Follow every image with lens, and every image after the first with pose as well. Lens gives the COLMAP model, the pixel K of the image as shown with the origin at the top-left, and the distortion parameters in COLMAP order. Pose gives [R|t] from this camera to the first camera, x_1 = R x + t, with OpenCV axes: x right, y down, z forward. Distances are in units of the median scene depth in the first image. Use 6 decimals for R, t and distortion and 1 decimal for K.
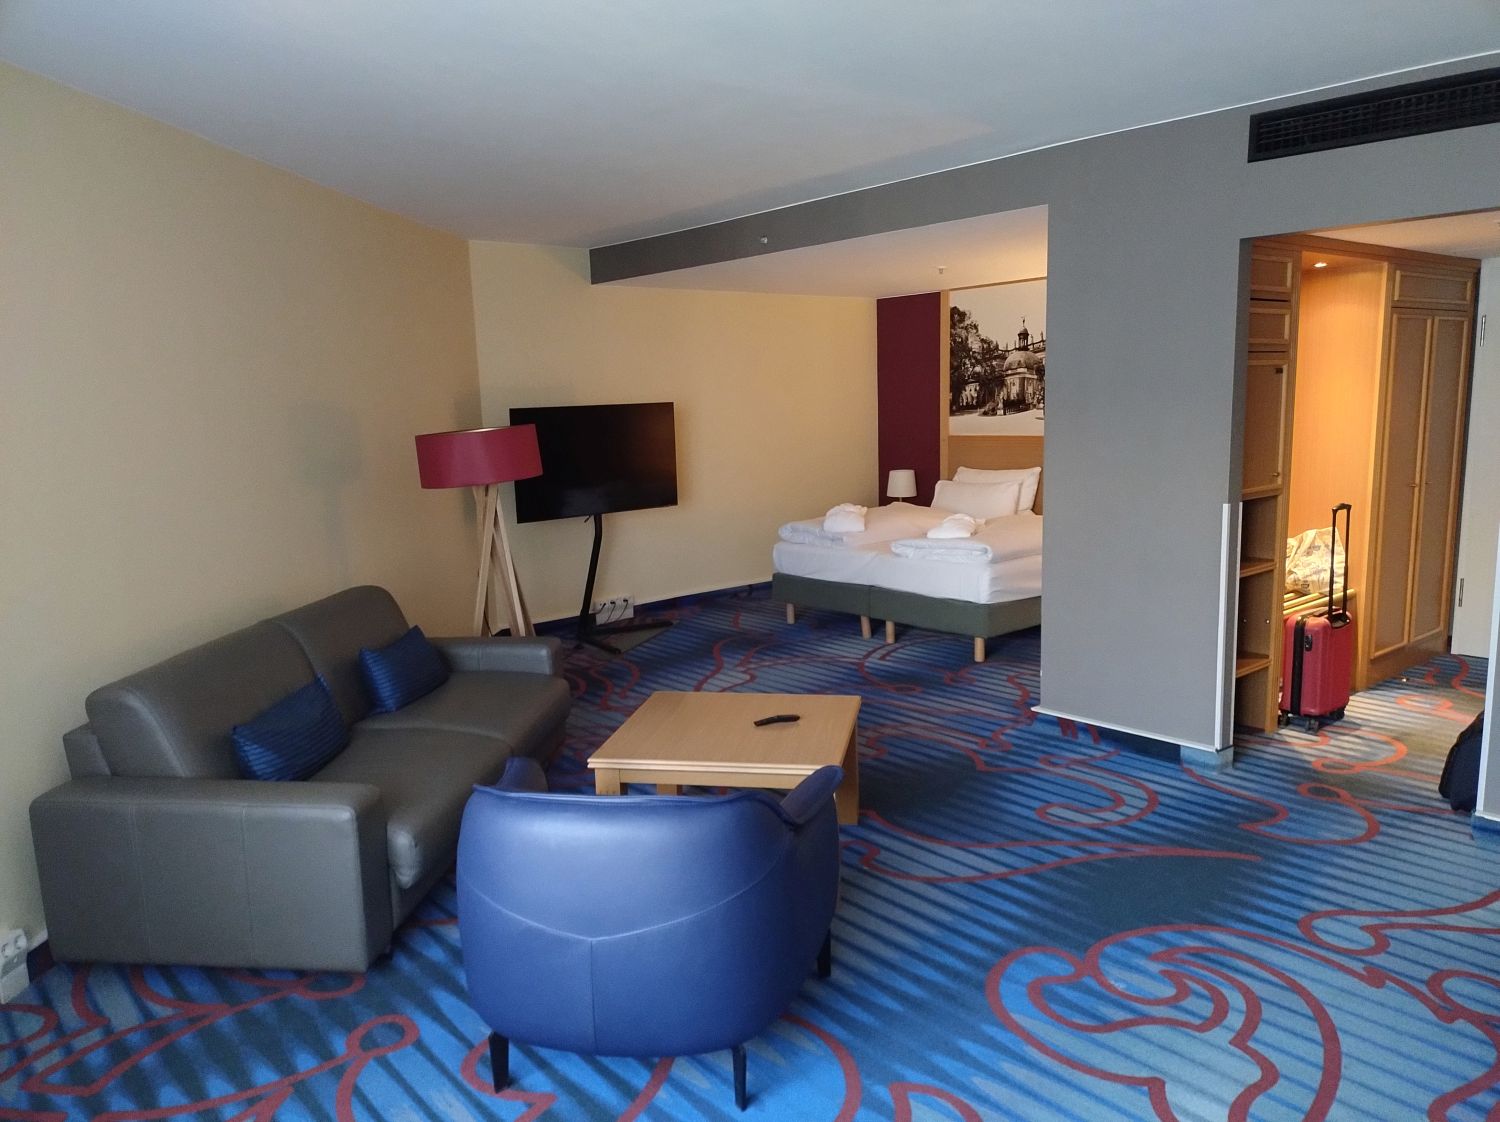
lens RADIAL K [[1124.6, 0, 750.5], [0, 1124.6, 564.1], [0, 0, 1]] dist [0.099034, -0.000626]
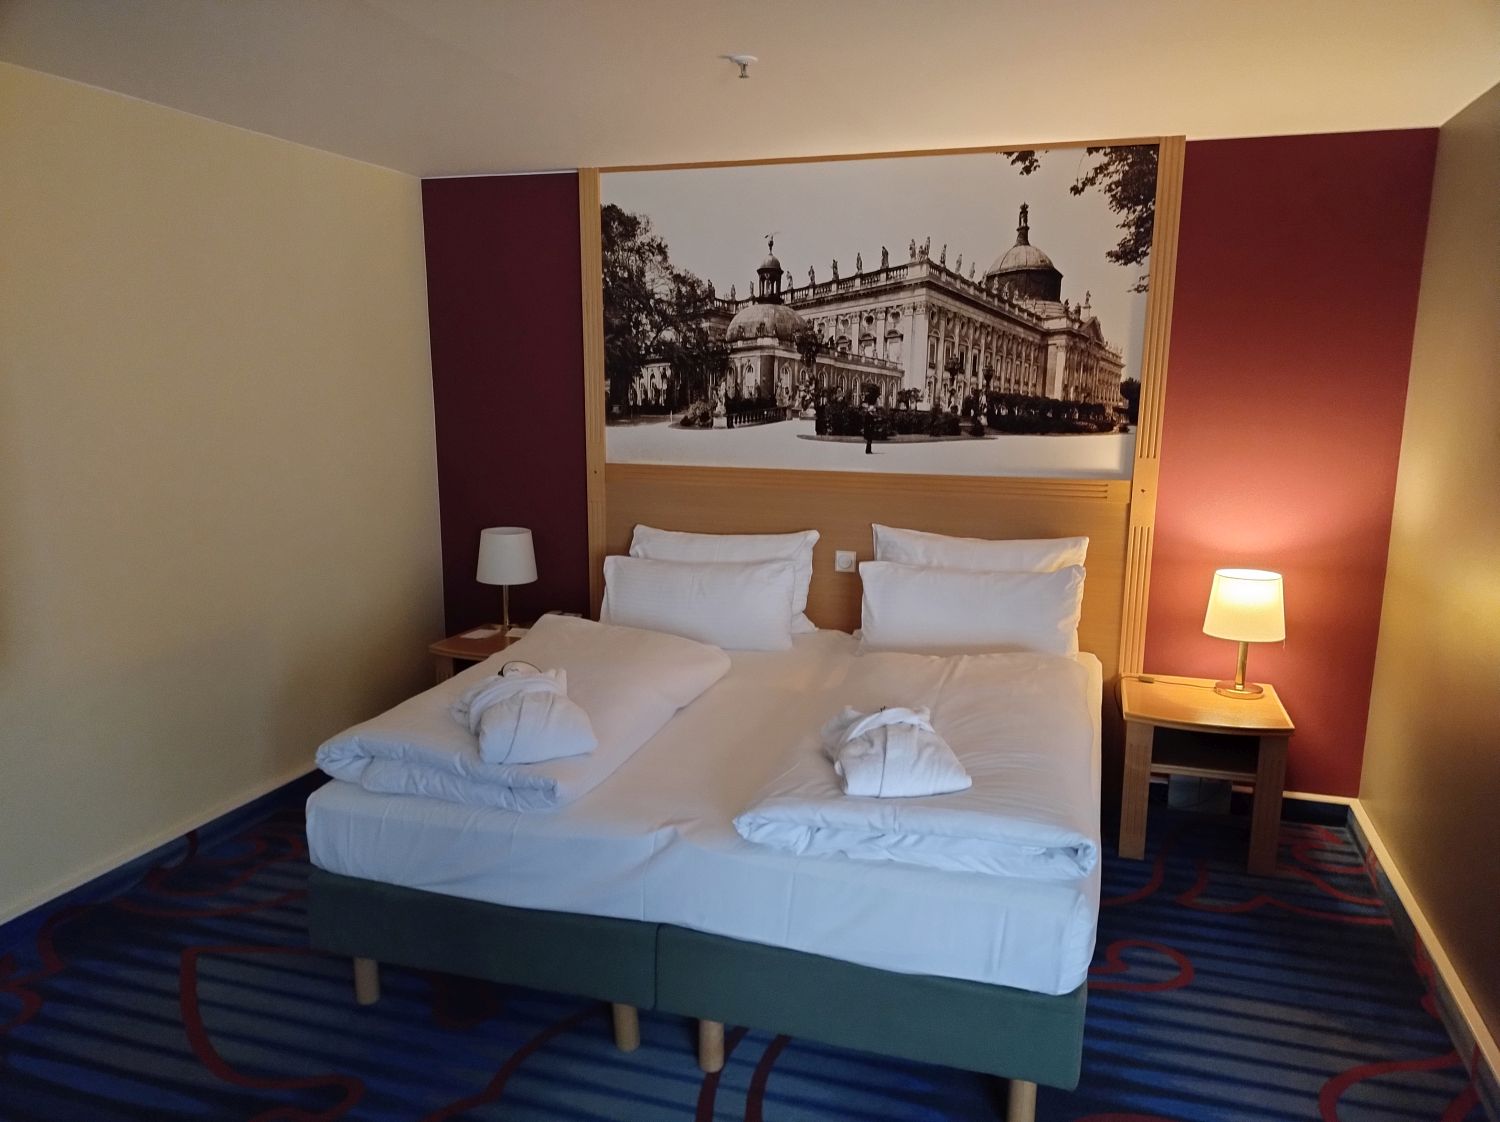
lens RADIAL K [[1124.6, 0, 747.4], [0, 1124.6, 560.2], [0, 0, 1]] dist [0.099034, -0.000626]
pose [[0.841402, -0.060320, 0.537032, -0.047090], [0.049482, 0.998176, 0.034590, -0.088392], [-0.538139, -0.002531, 0.842852, 0.561166]]
